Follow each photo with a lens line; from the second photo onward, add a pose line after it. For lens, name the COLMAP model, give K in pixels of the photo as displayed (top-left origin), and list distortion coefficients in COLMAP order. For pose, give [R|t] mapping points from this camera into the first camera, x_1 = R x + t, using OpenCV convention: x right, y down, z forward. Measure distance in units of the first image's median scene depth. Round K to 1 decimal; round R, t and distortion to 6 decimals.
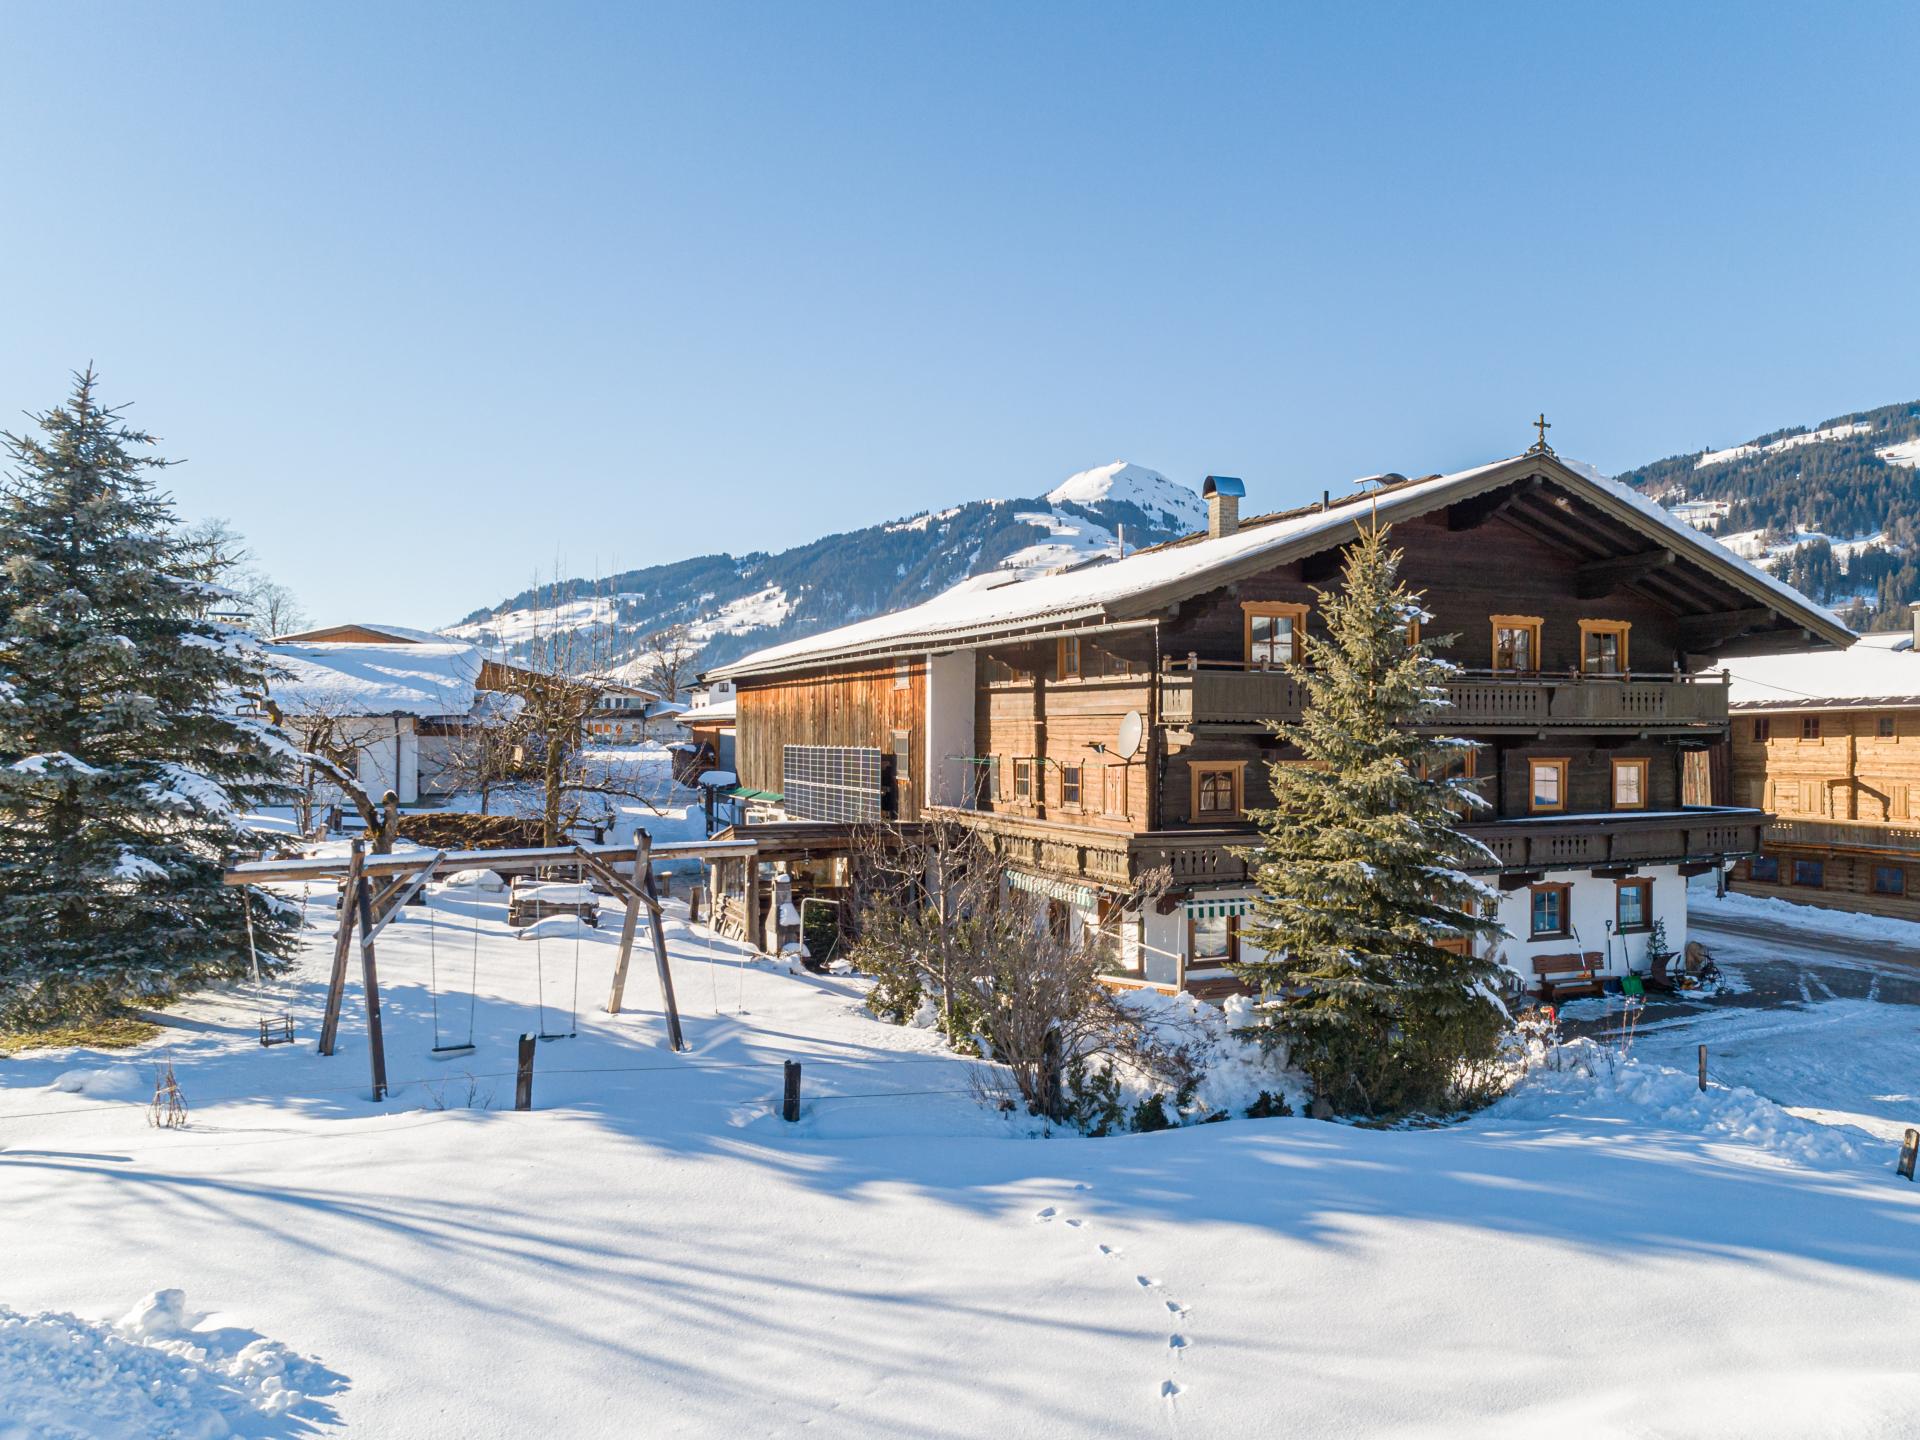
lens RADIAL K [[1333.0, 0, 1083.9], [0, 1333.0, 680.2], [0, 0, 1]] dist [0.040715, 0.003659]
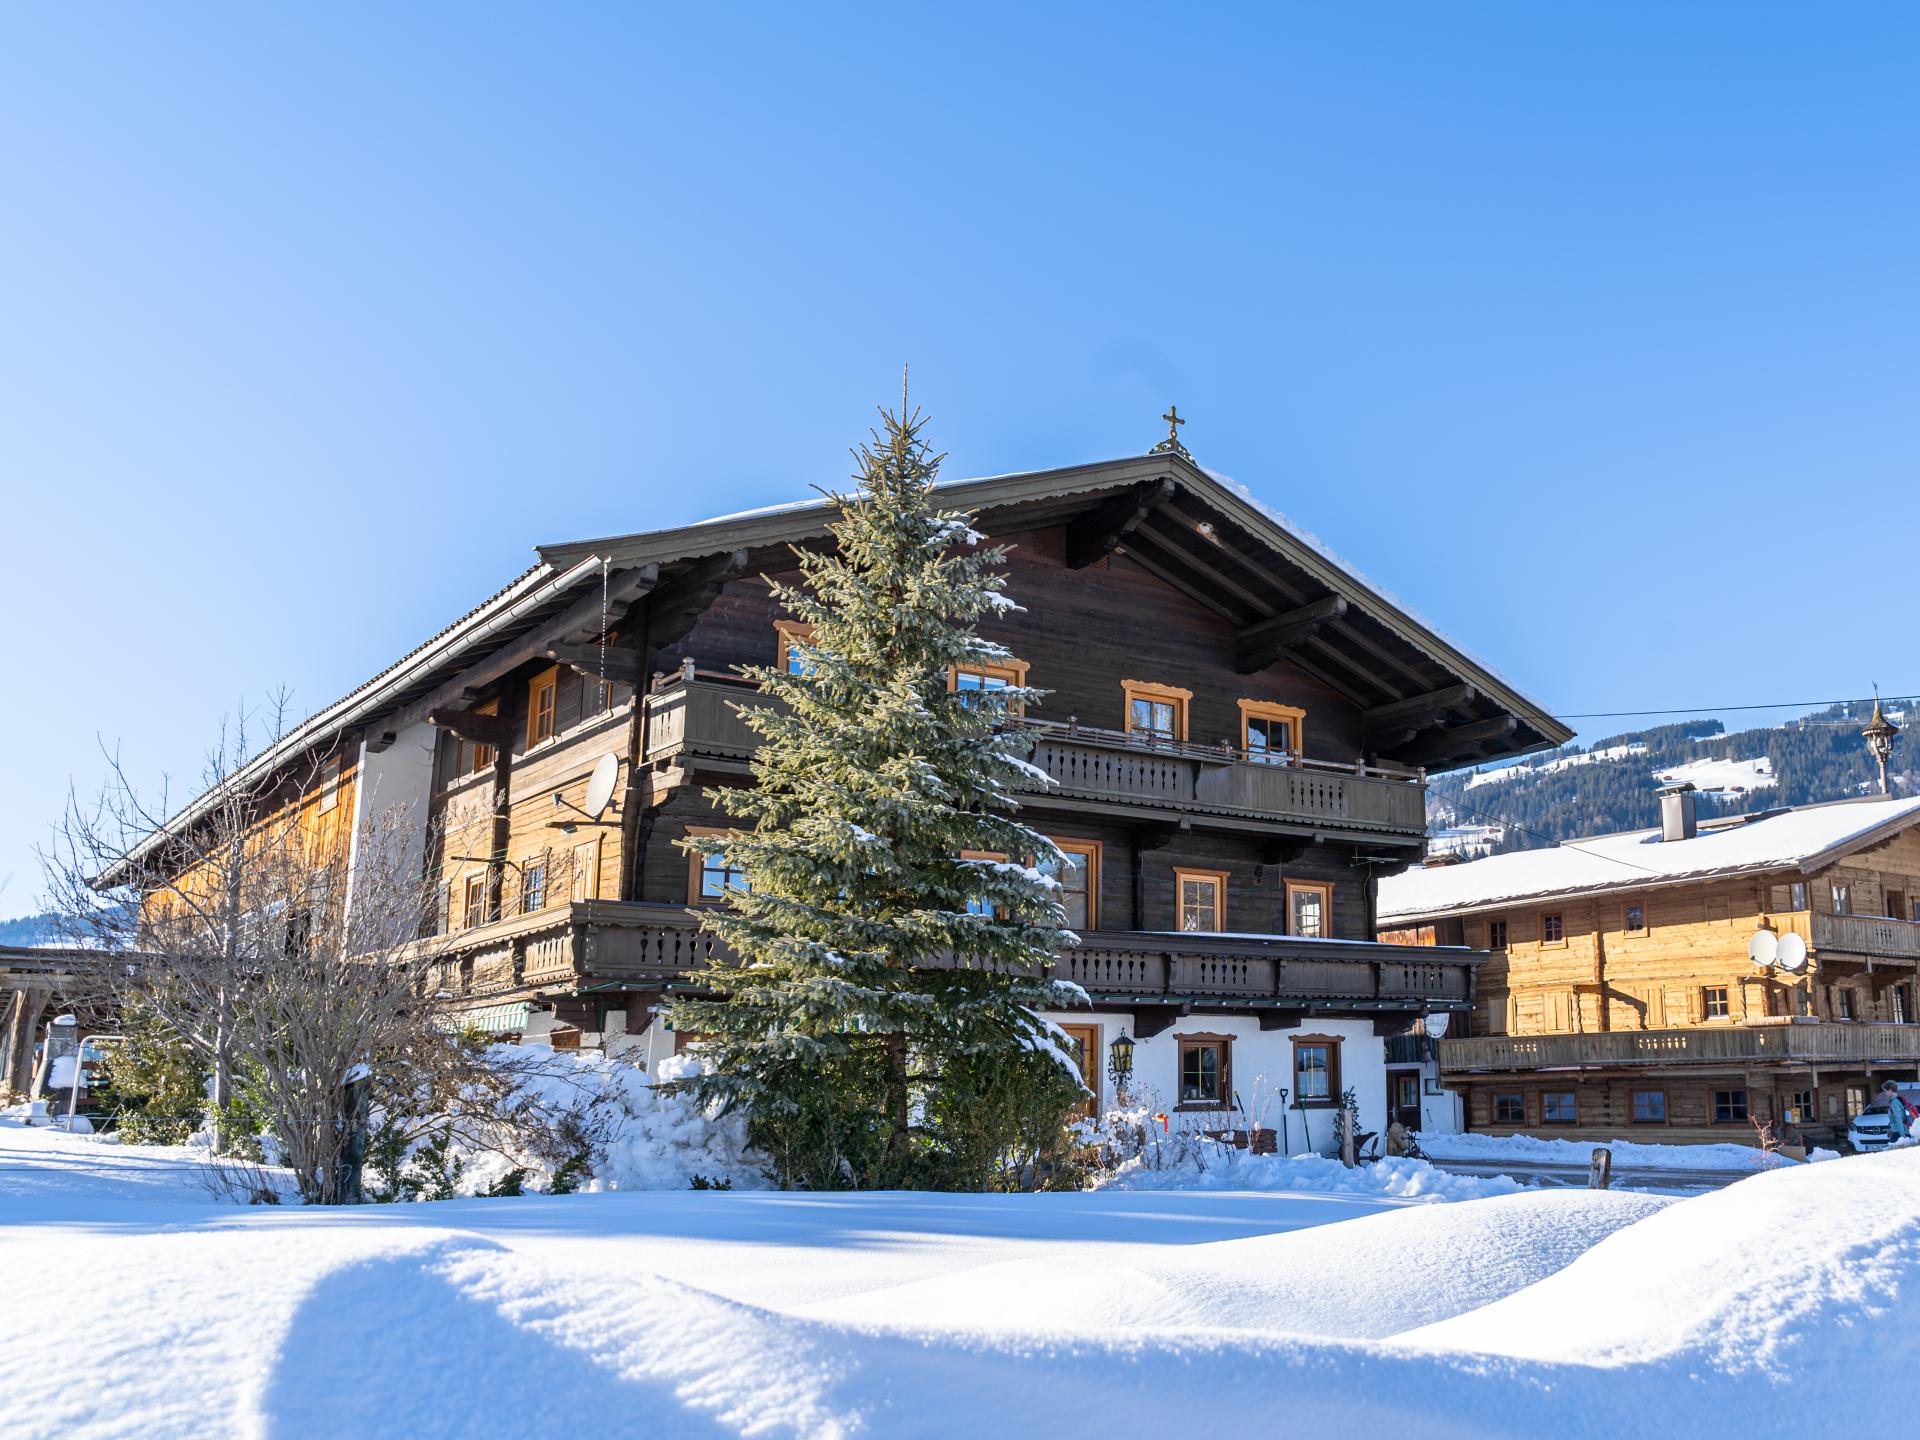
lens RADIAL K [[1667.4, 0, 1013.0], [0, 1667.4, 756.7], [0, 0, 1]] dist [0.018962, 0.008595]
pose [[0.987440, 0.022890, 0.156327, 0.096289], [0.003786, 0.985737, -0.168251, 0.152509], [-0.157948, 0.166730, 0.973269, 0.099817]]
